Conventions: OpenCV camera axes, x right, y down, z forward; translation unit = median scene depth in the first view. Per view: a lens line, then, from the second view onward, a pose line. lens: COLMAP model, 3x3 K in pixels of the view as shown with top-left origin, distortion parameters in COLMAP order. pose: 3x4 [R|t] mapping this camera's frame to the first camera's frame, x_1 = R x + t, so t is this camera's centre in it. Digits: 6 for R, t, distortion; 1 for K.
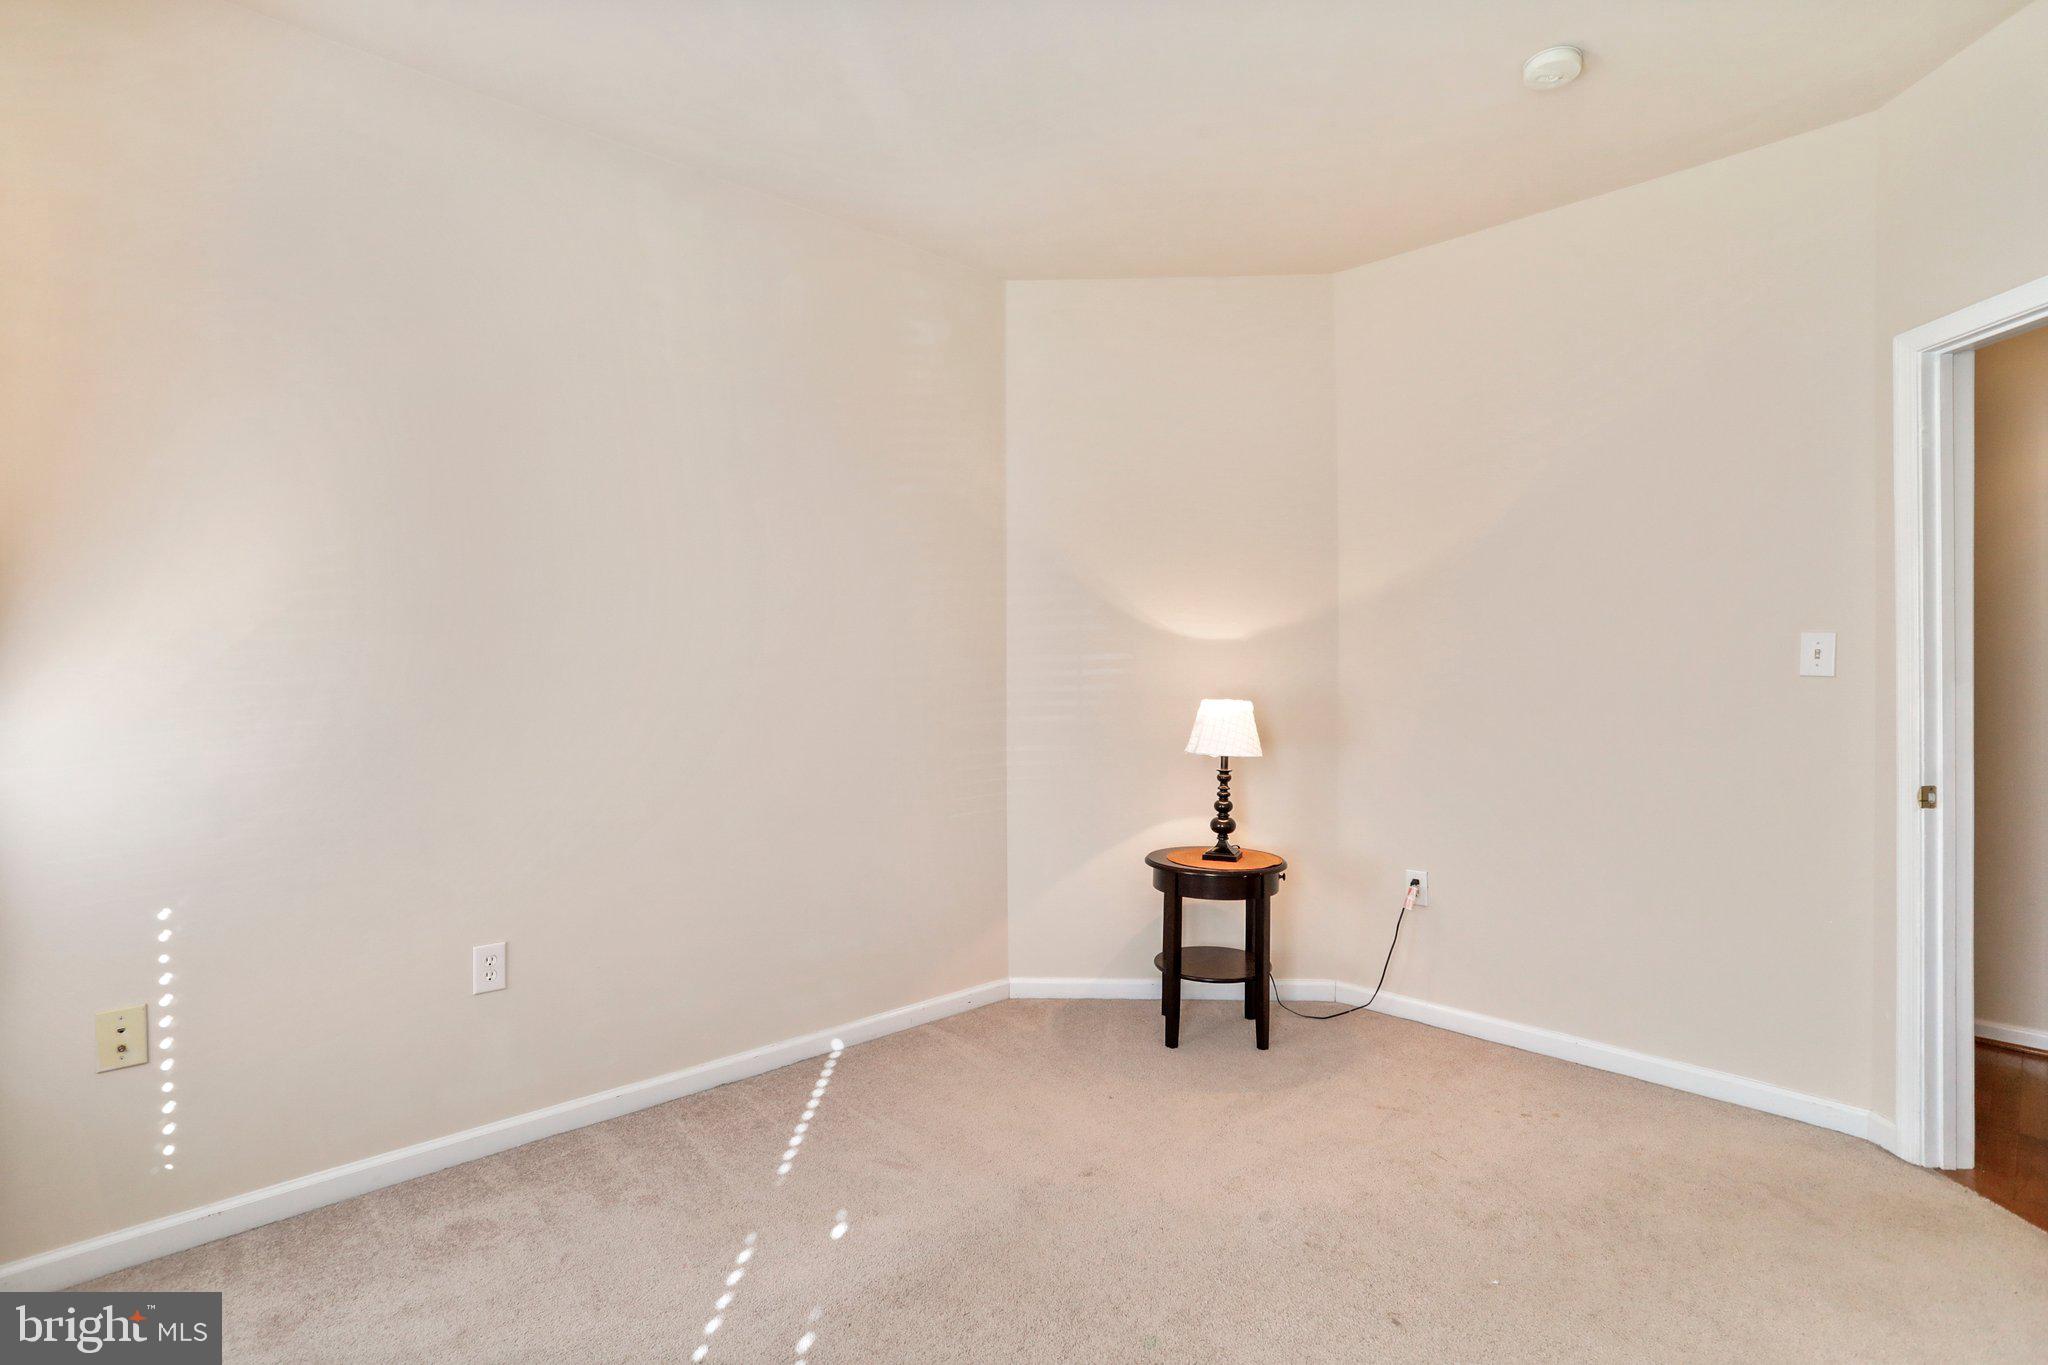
lens RADIAL K [[1005.3, 0, 1012.6], [0, 1005.3, 668.5], [0, 0, 1]] dist [-0.063393, 0.038449]
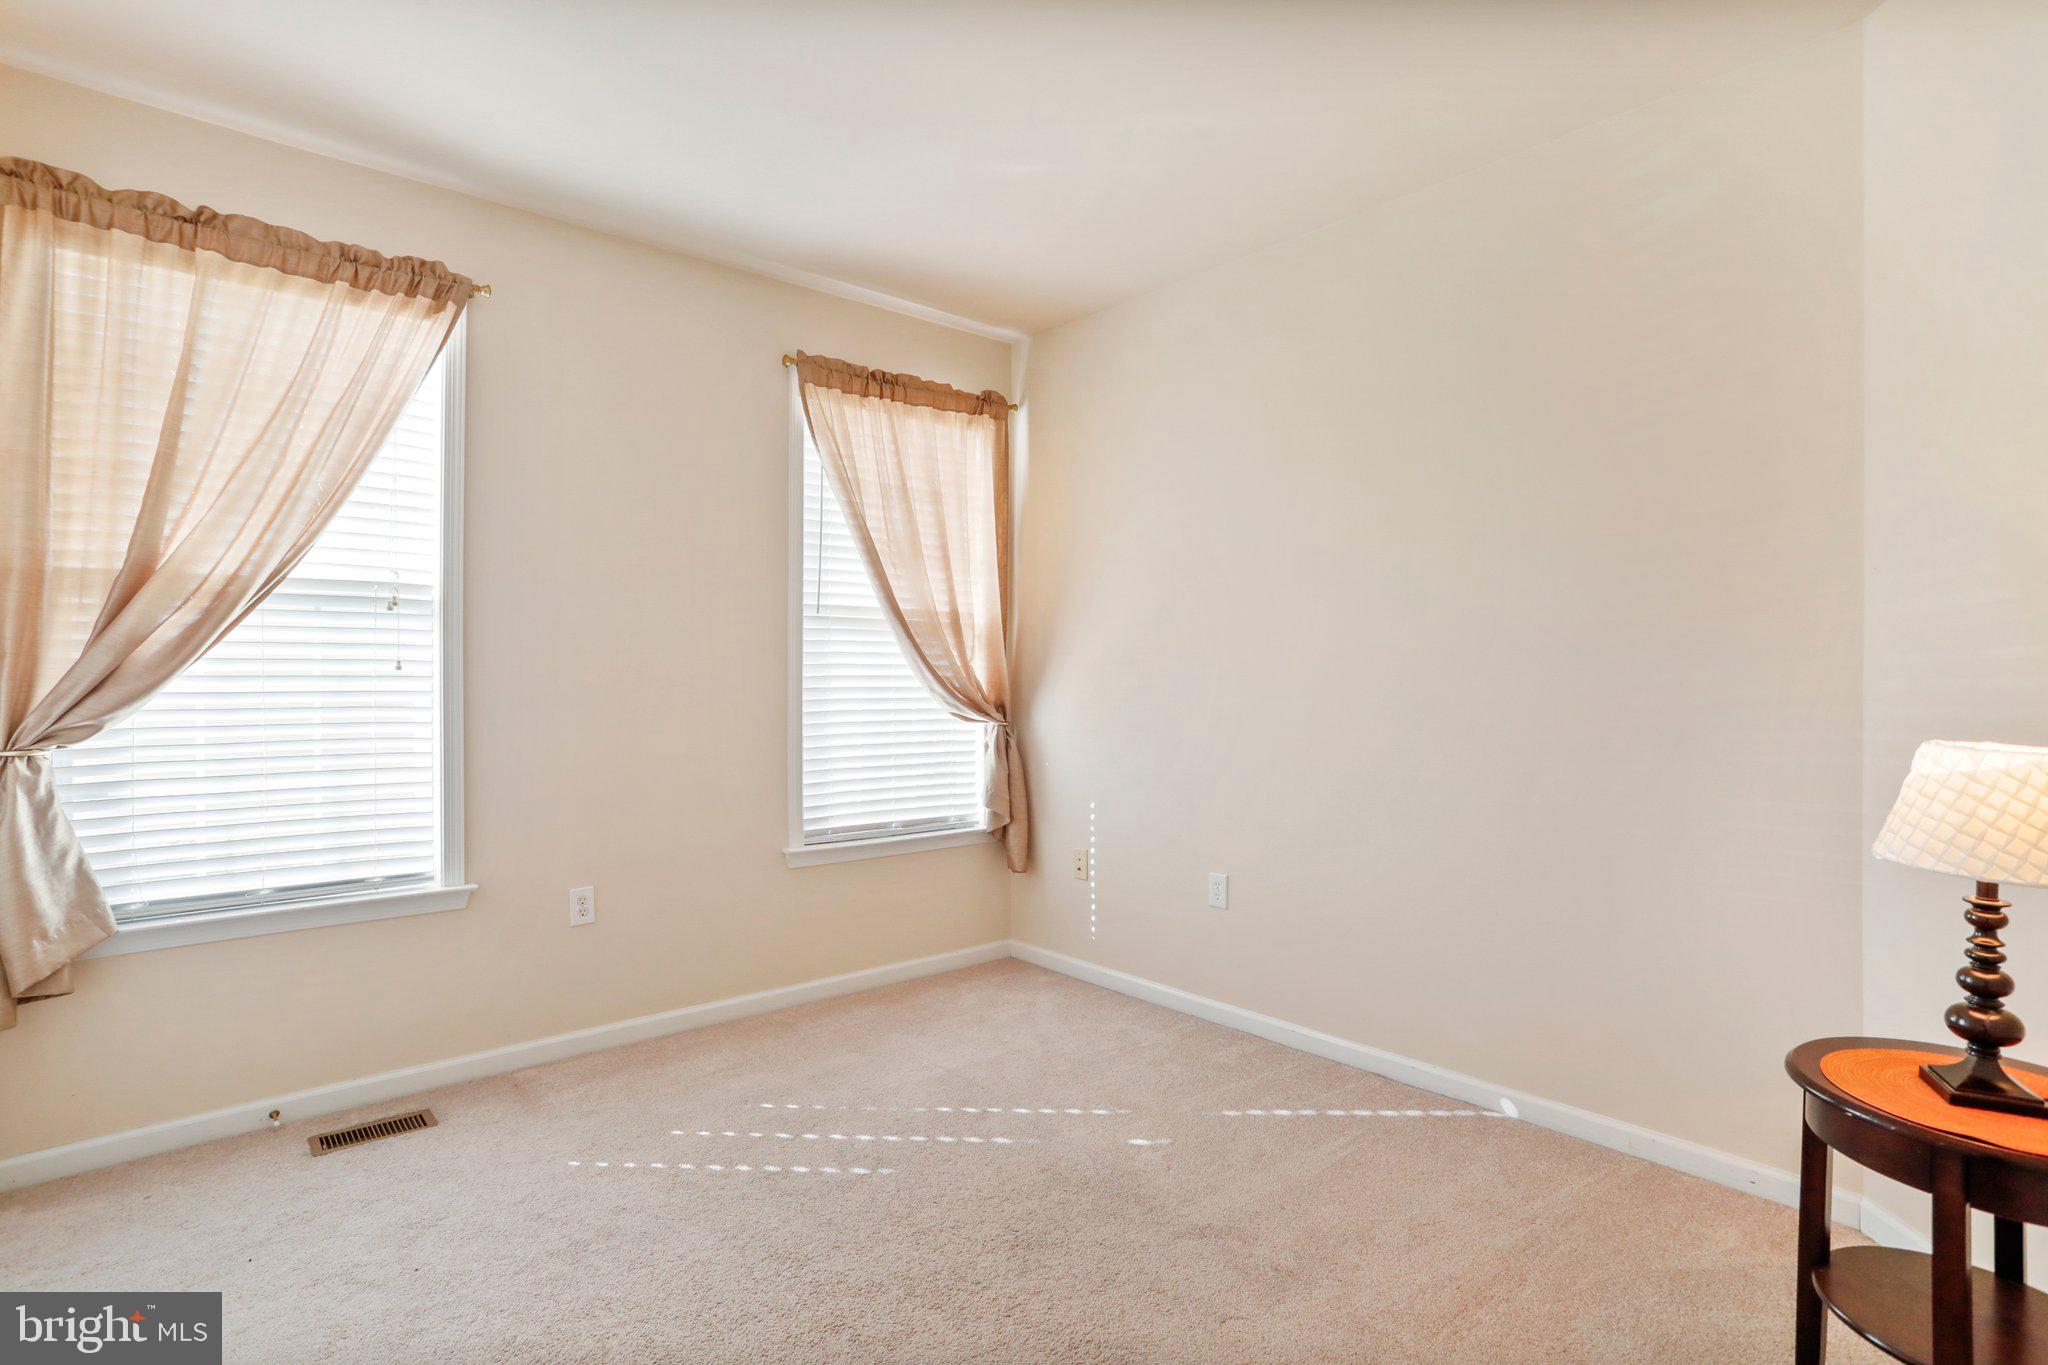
lens RADIAL K [[1005.3, 0, 1012.6], [0, 1005.3, 668.5], [0, 0, 1]] dist [-0.063393, 0.038449]
pose [[-0.042980, -0.005420, -0.999061, 0.855290], [-0.001410, 0.999985, -0.005364, -0.002584], [0.999075, 0.001178, -0.042987, 0.731033]]
